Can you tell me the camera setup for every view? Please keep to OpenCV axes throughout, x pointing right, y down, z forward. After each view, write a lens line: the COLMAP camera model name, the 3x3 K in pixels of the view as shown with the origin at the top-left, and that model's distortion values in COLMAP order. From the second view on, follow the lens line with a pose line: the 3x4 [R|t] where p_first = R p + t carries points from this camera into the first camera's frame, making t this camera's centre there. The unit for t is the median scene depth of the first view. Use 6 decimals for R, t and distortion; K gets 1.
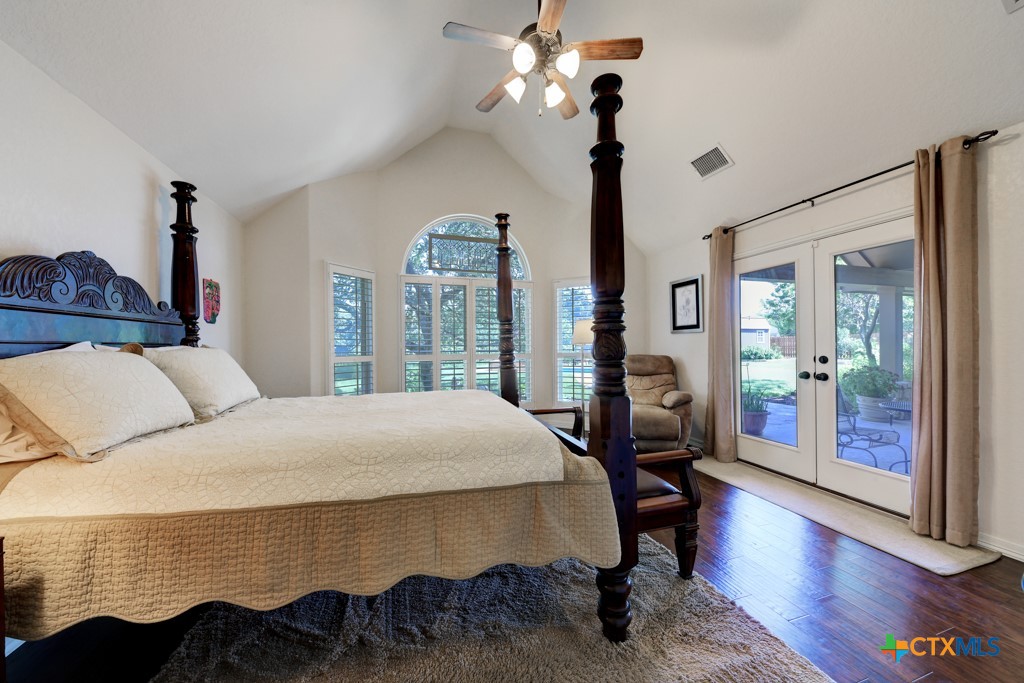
lens RADIAL K [[353.3, 0, 508.1], [0, 353.3, 343.7], [0, 0, 1]] dist [-0.007435, -0.000156]
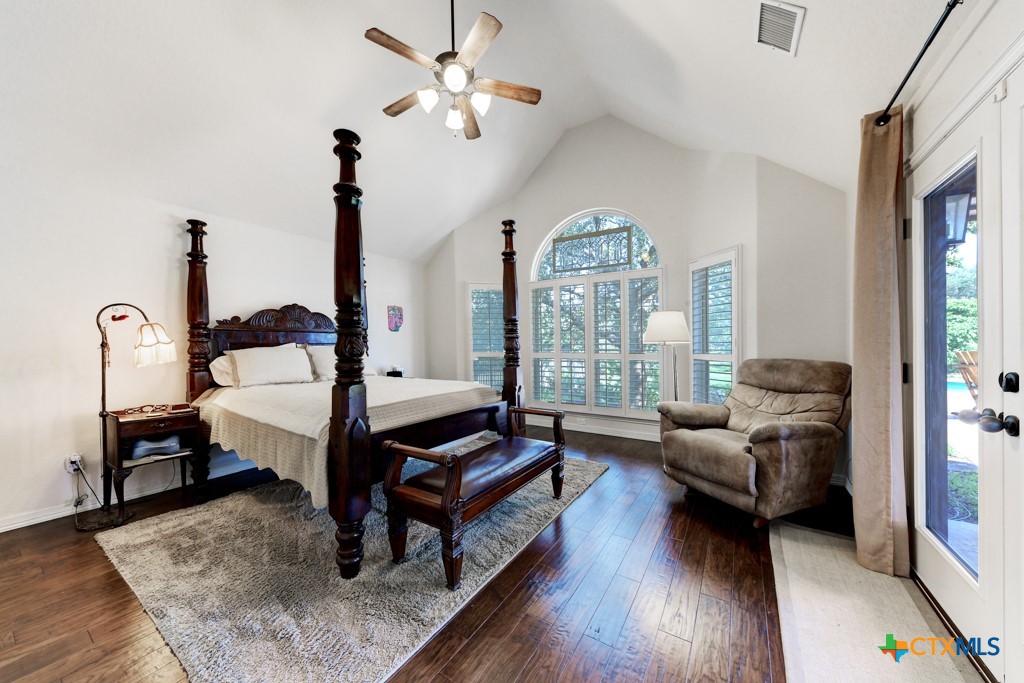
lens RADIAL K [[357.7, 0, 507.5], [0, 357.7, 343.3], [0, 0, 1]] dist [0.001583, -0.000108]
pose [[0.642180, -0.002455, -0.766550, 0.806904], [0.003857, 0.999993, 0.000029, 0.001904], [0.766544, -0.002975, 0.642185, 0.303136]]
